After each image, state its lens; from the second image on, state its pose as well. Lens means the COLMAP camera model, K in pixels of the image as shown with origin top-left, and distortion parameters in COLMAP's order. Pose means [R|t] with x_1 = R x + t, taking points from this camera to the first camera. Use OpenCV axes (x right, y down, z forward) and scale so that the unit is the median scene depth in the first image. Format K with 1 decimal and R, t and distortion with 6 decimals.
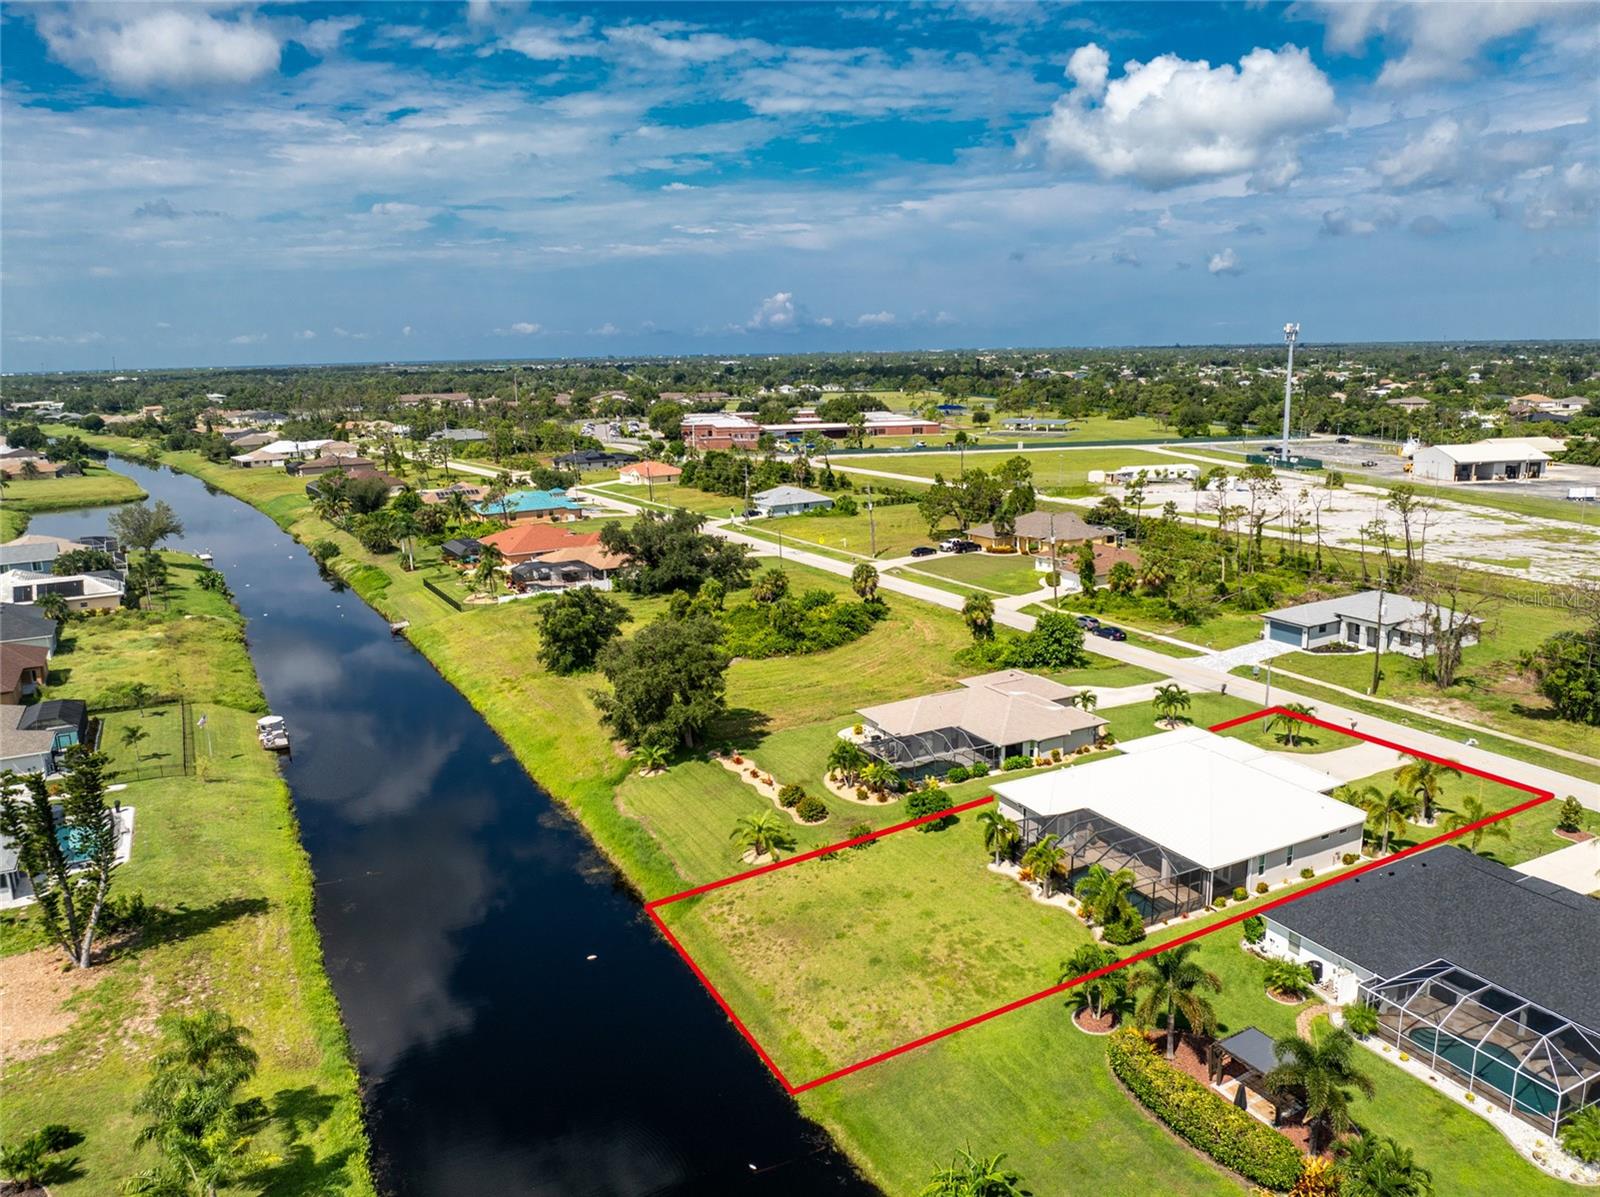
lens RADIAL K [[1140.3, 0, 806.7], [0, 1140.3, 572.1], [0, 0, 1]] dist [-0.033635, -0.008040]
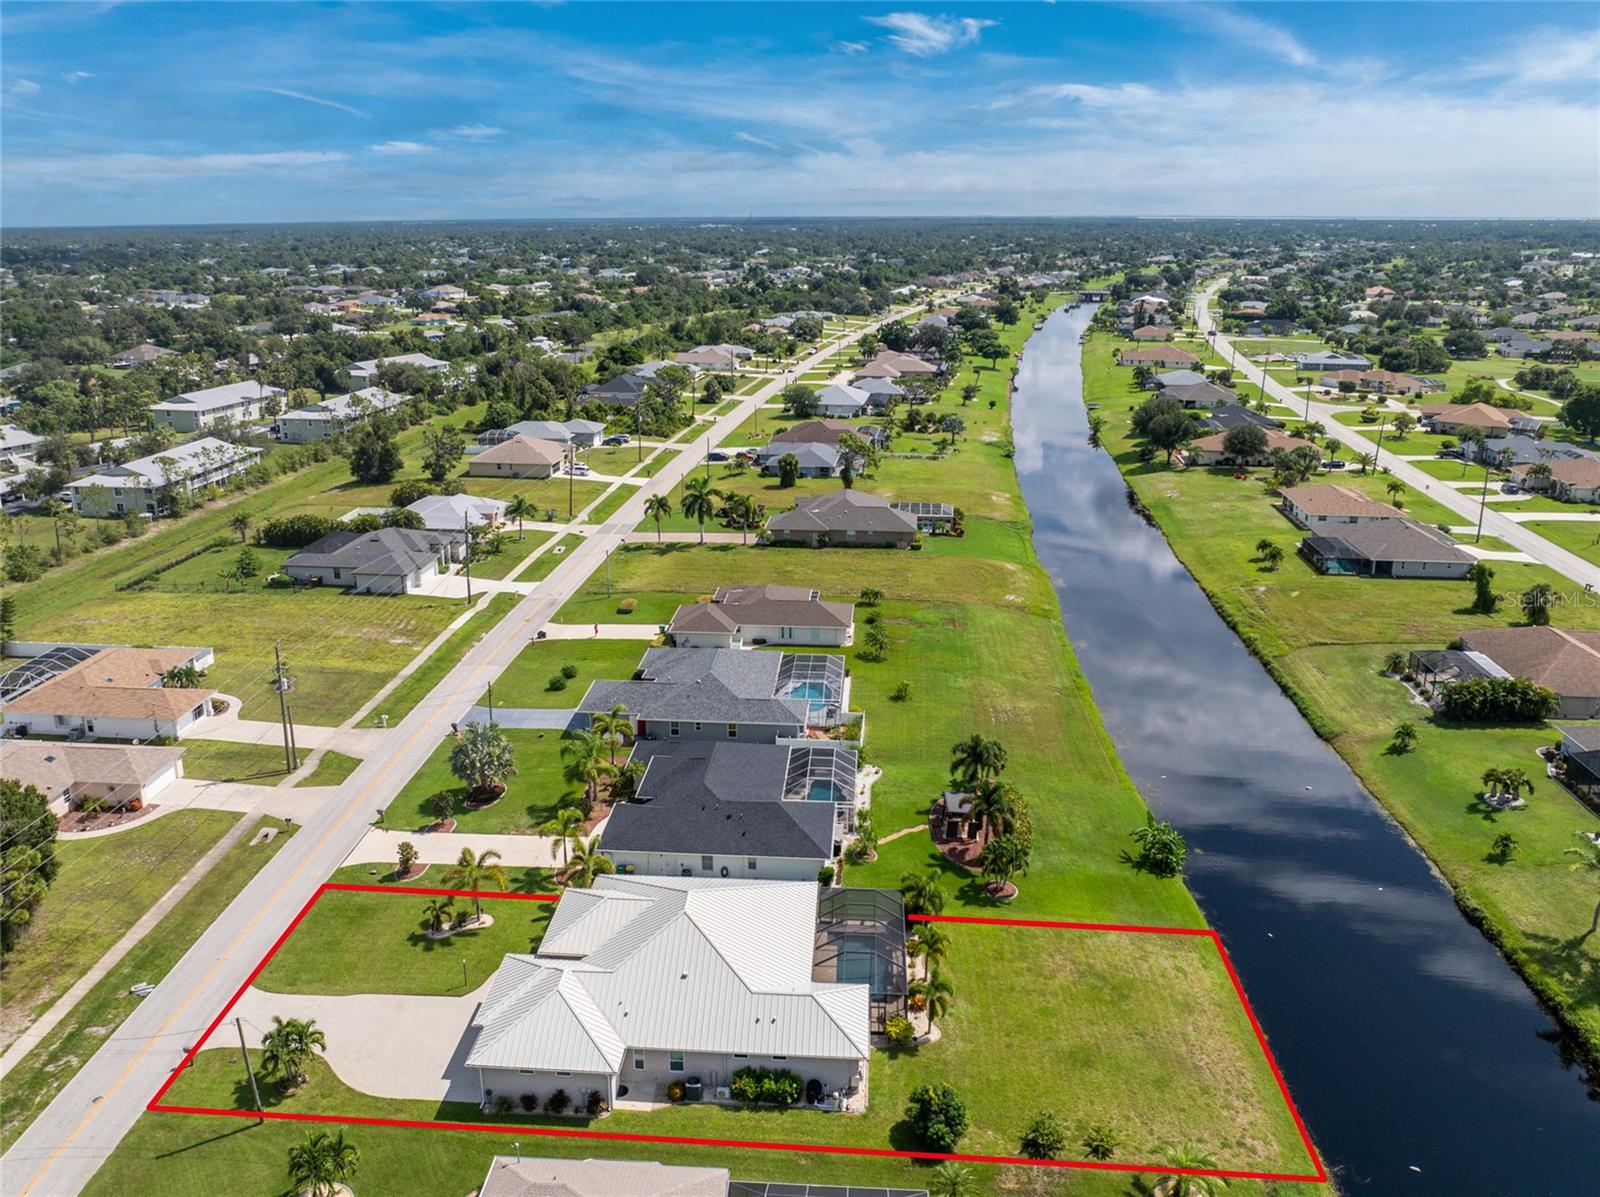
lens RADIAL K [[1172.5, 0, 774.2], [0, 1172.5, 536.1], [0, 0, 1]] dist [-0.025912, -0.009335]
pose [[-0.848706, -0.113559, 0.516529, -0.097830], [0.124476, 0.906346, 0.403787, -0.295935], [-0.514007, 0.406991, -0.755086, 0.974655]]
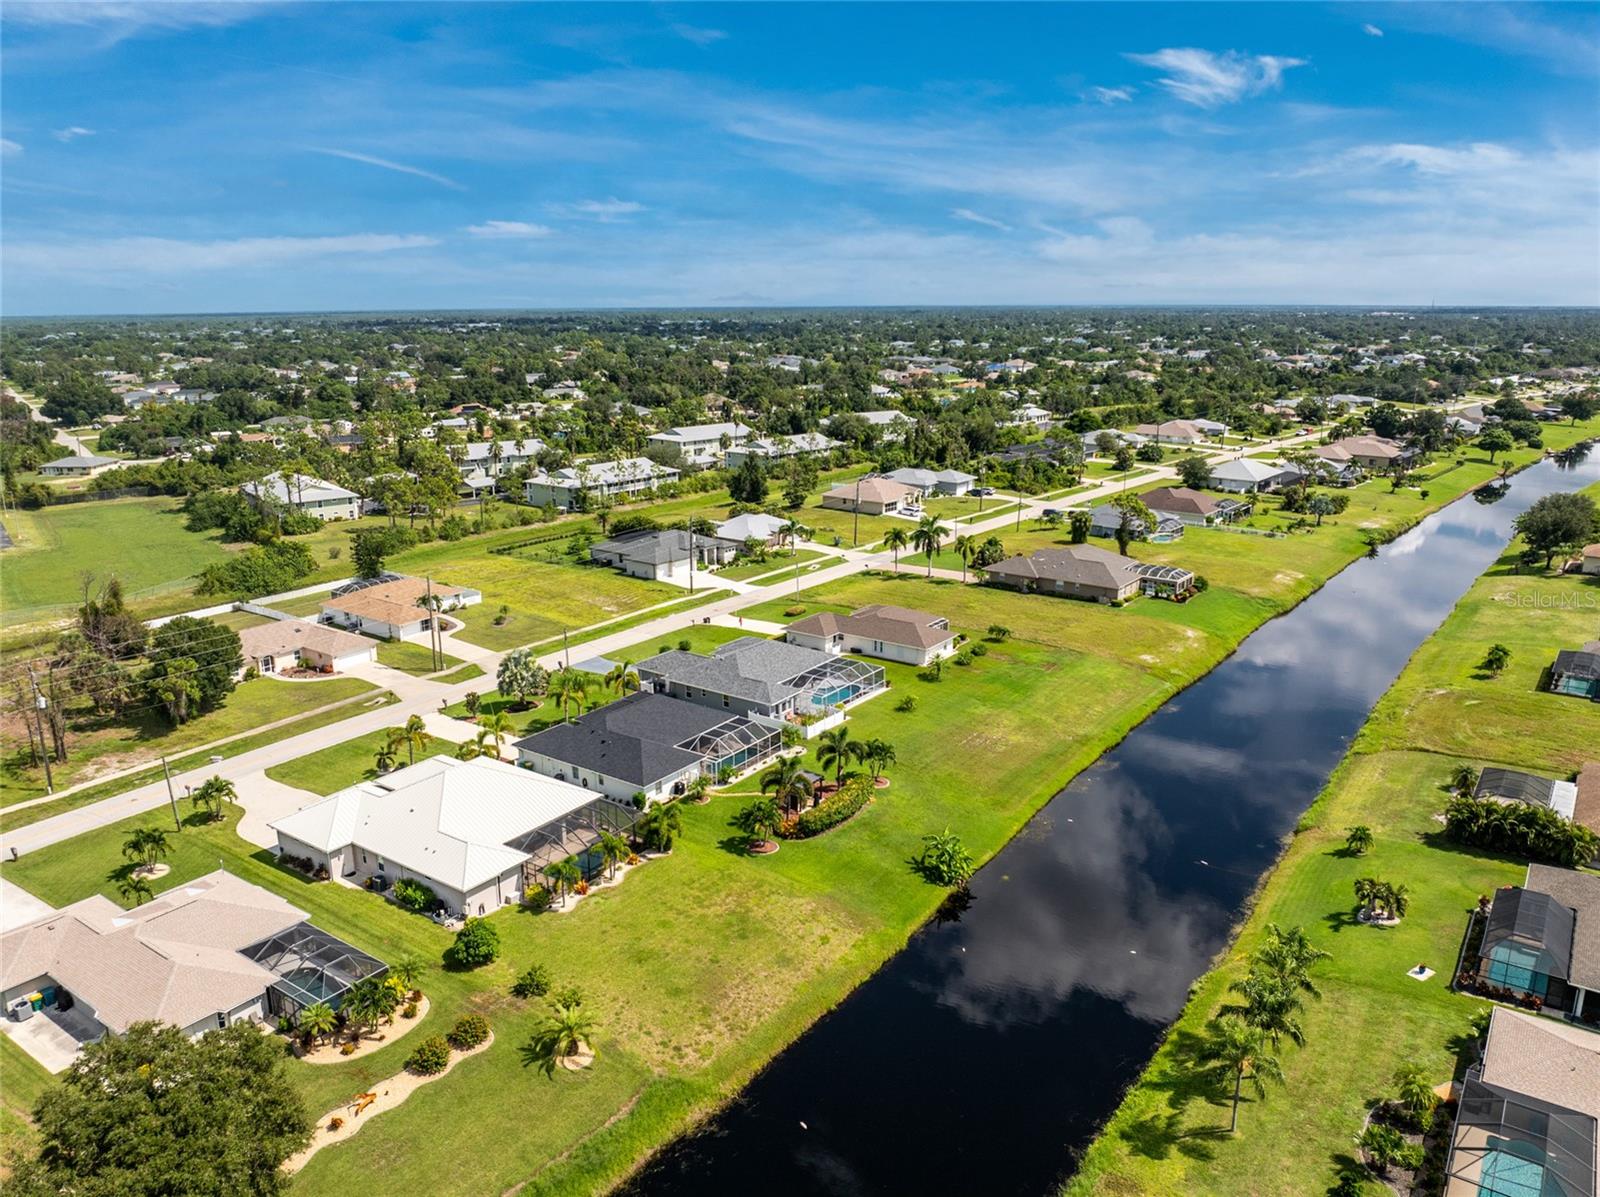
lens RADIAL K [[1140.3, 0, 806.7], [0, 1140.3, 572.1], [0, 0, 1]] dist [-0.033635, -0.008040]
pose [[-0.467460, -0.178804, 0.865743, -0.512670], [0.182703, 0.938646, 0.292512, -0.199726], [-0.864928, 0.294912, -0.406111, 0.699440]]
